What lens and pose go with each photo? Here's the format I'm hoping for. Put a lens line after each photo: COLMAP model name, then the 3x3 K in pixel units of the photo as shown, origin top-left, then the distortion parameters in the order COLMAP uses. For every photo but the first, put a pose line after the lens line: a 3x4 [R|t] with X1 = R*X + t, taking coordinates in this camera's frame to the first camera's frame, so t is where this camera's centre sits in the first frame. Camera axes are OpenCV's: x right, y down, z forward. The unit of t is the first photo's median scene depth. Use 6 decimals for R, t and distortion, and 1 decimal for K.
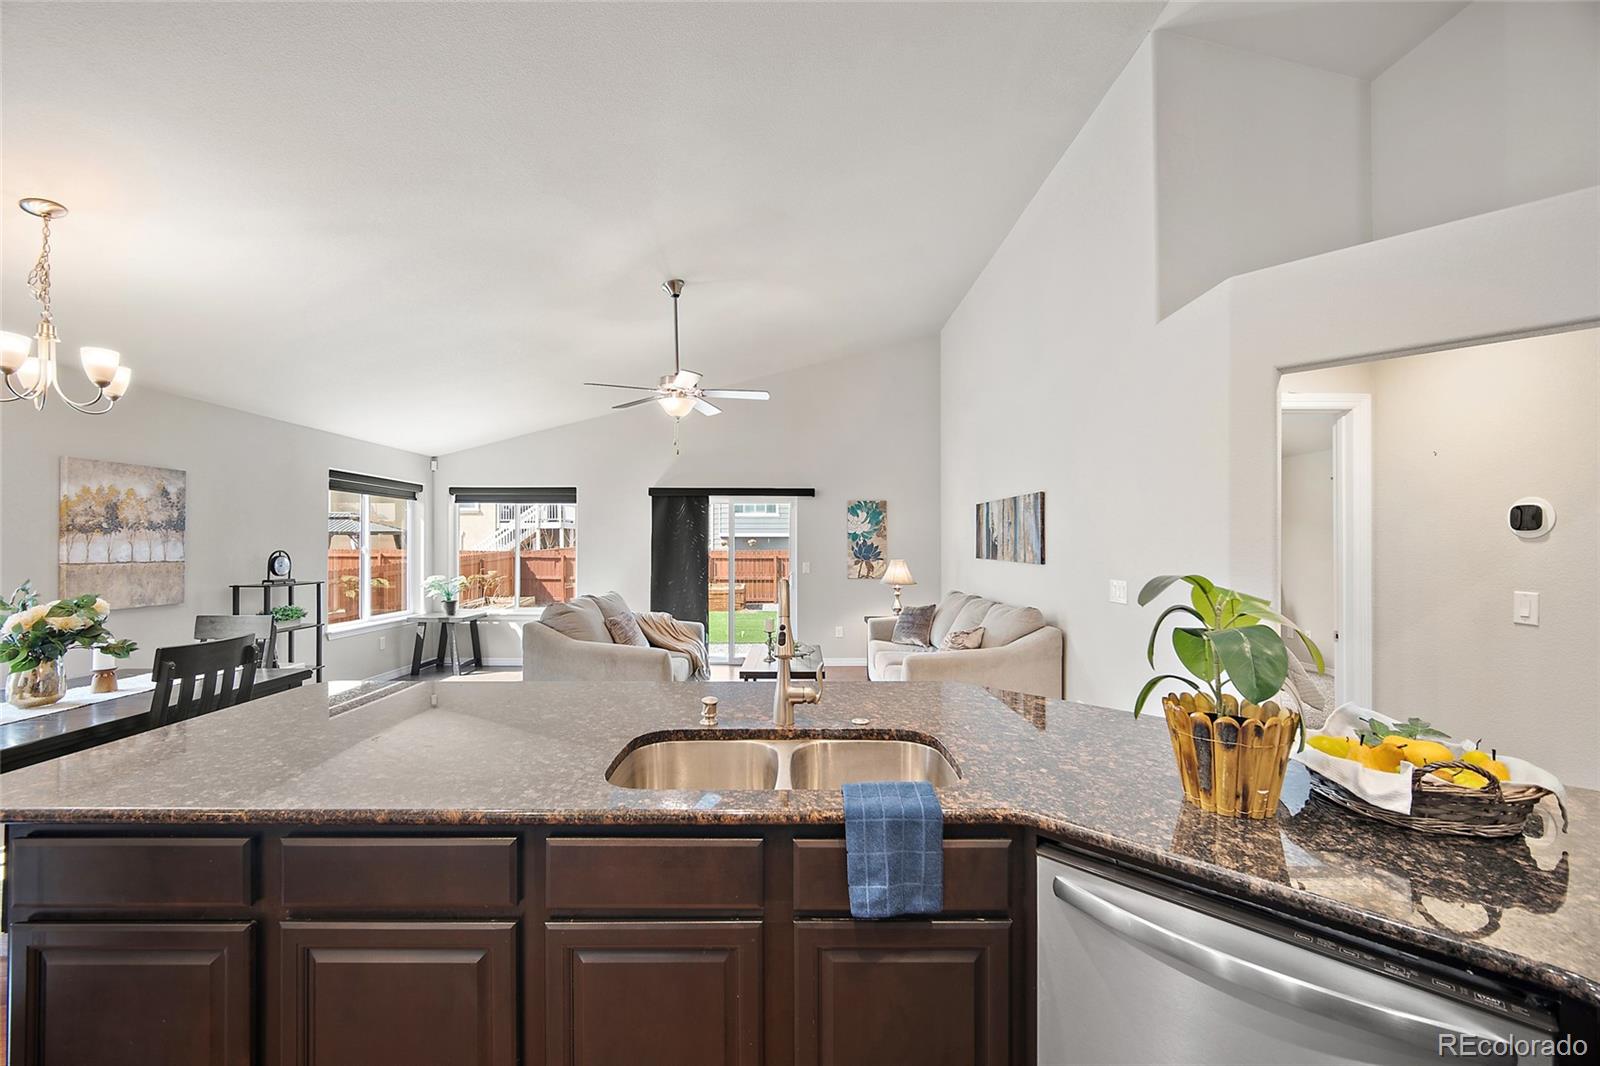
lens RADIAL K [[625.6, 0, 793.9], [0, 625.6, 544.5], [0, 0, 1]] dist [-0.002835, -0.000029]
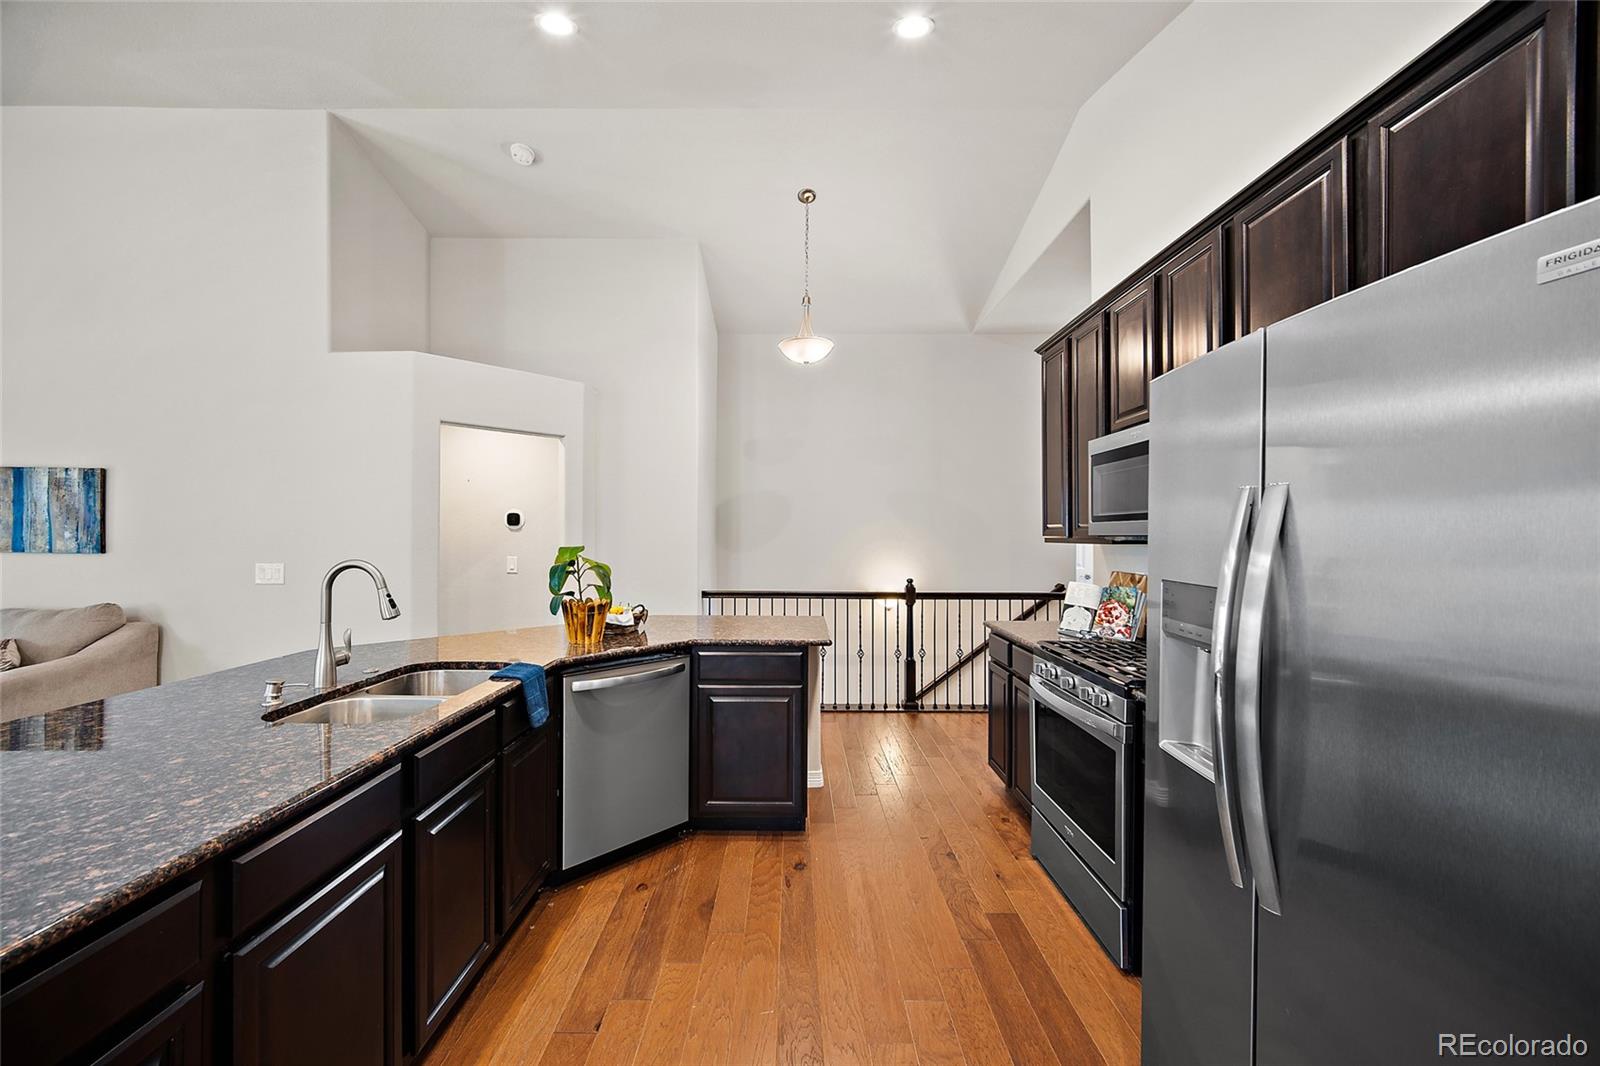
lens RADIAL K [[625.6, 0, 792.7], [0, 625.6, 531.9], [0, 0, 1]] dist [-0.002835, -0.000029]
pose [[0.004186, 0.004414, 0.999981, -0.442723], [-0.006038, 0.999972, -0.004389, 0.000649], [-0.999973, -0.006020, 0.004212, 0.052947]]
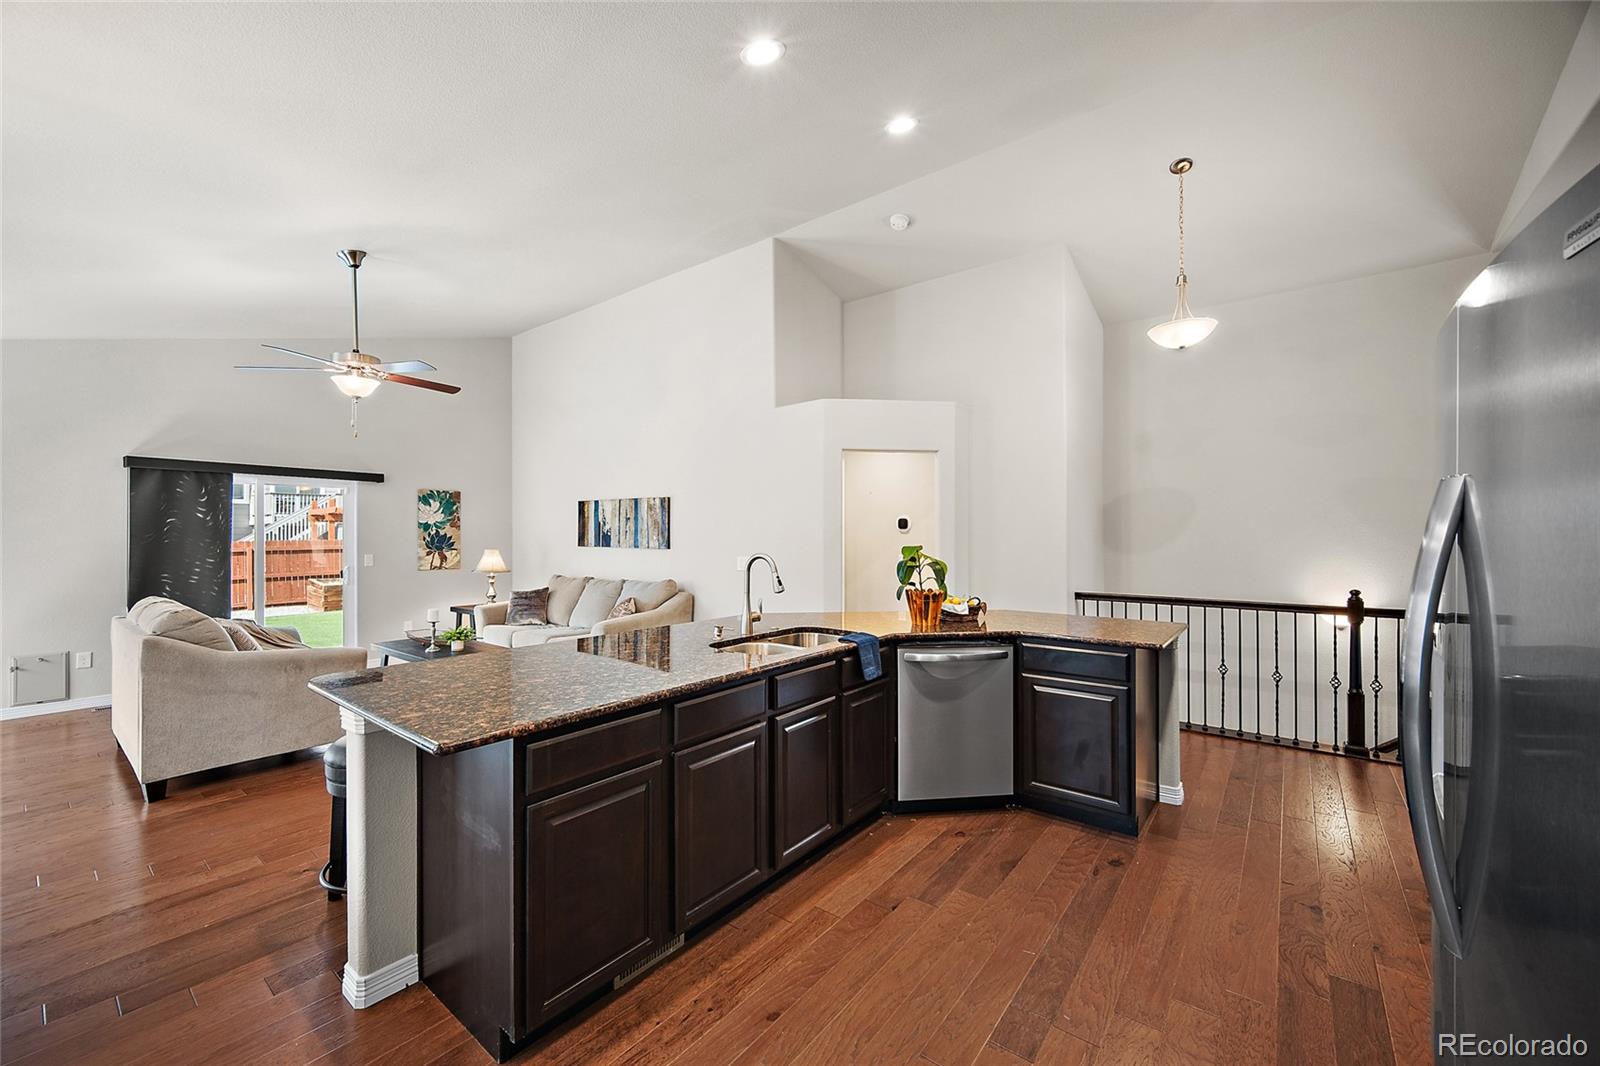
lens RADIAL K [[625.6, 0, 794.3], [0, 625.6, 529.9], [0, 0, 1]] dist [-0.002835, -0.000029]
pose [[0.623101, 0.006680, 0.782113, -0.510896], [-0.000260, 0.999965, -0.008334, 0.000629], [-0.782142, 0.004989, 0.623081, -0.086830]]
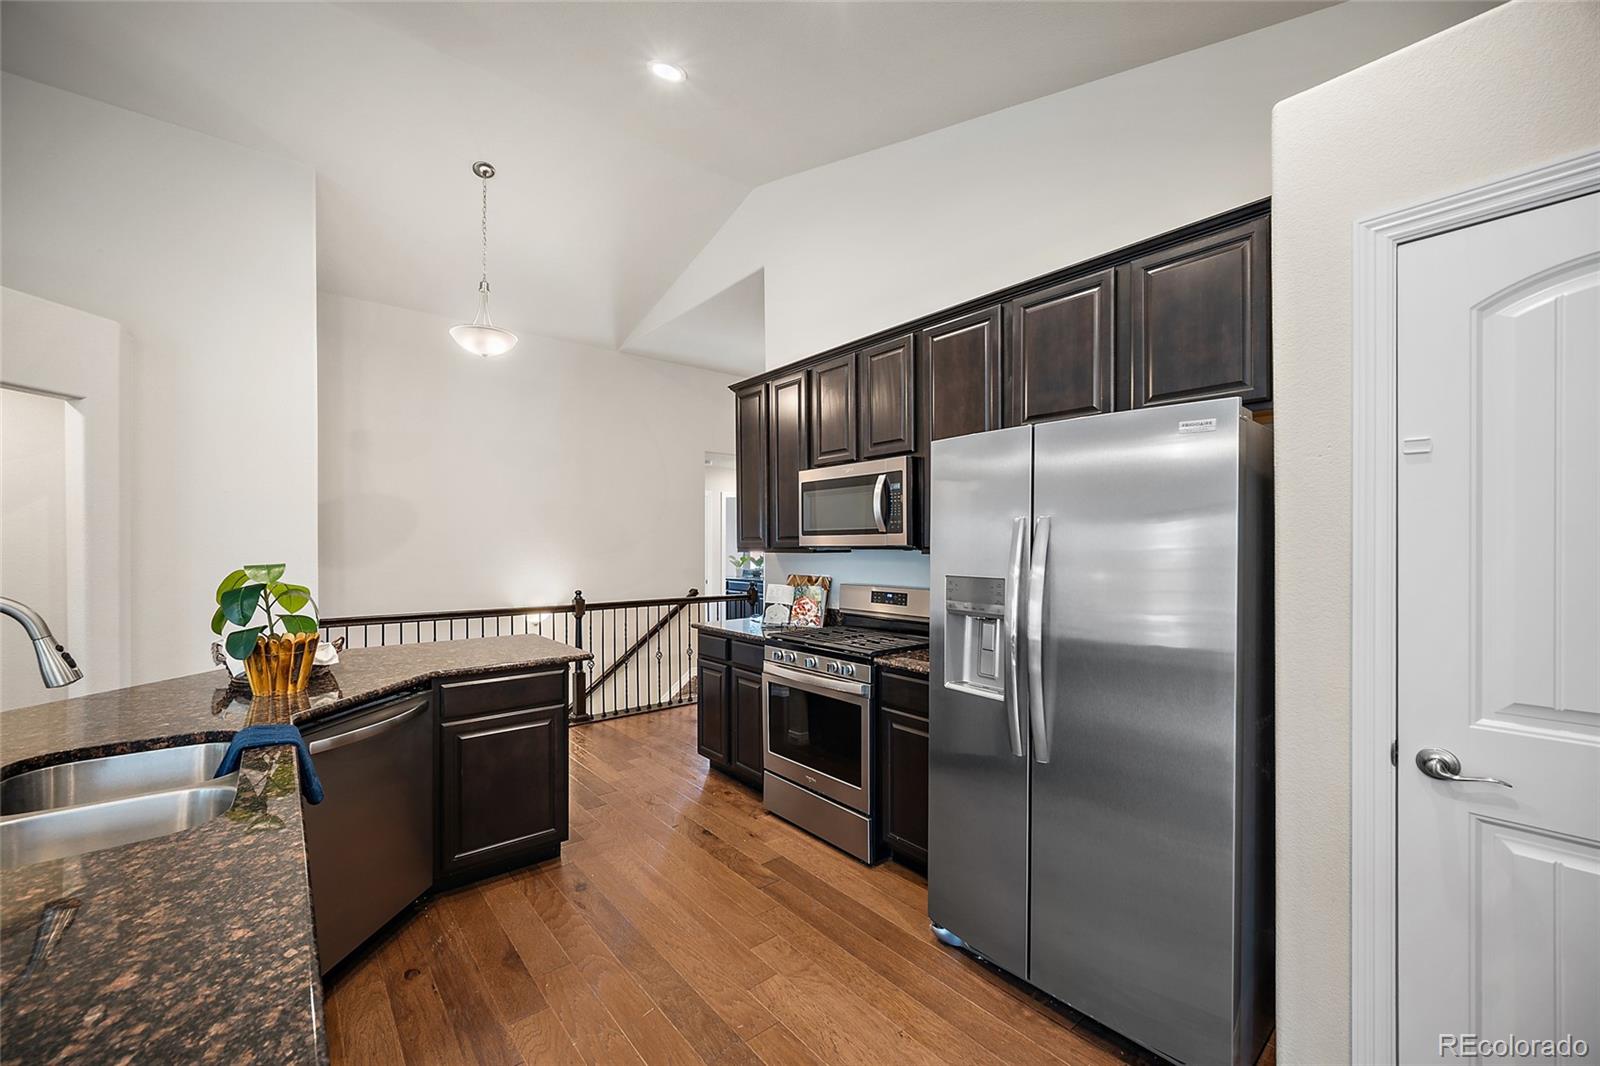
lens RADIAL K [[625.6, 0, 790.8], [0, 625.6, 545.2], [0, 0, 1]] dist [-0.002835, -0.000029]
pose [[-0.630993, 0.001554, 0.775787, -0.419515], [-0.000643, 0.999997, -0.002525, 0.000361], [-0.775789, -0.002092, -0.630989, 0.260950]]
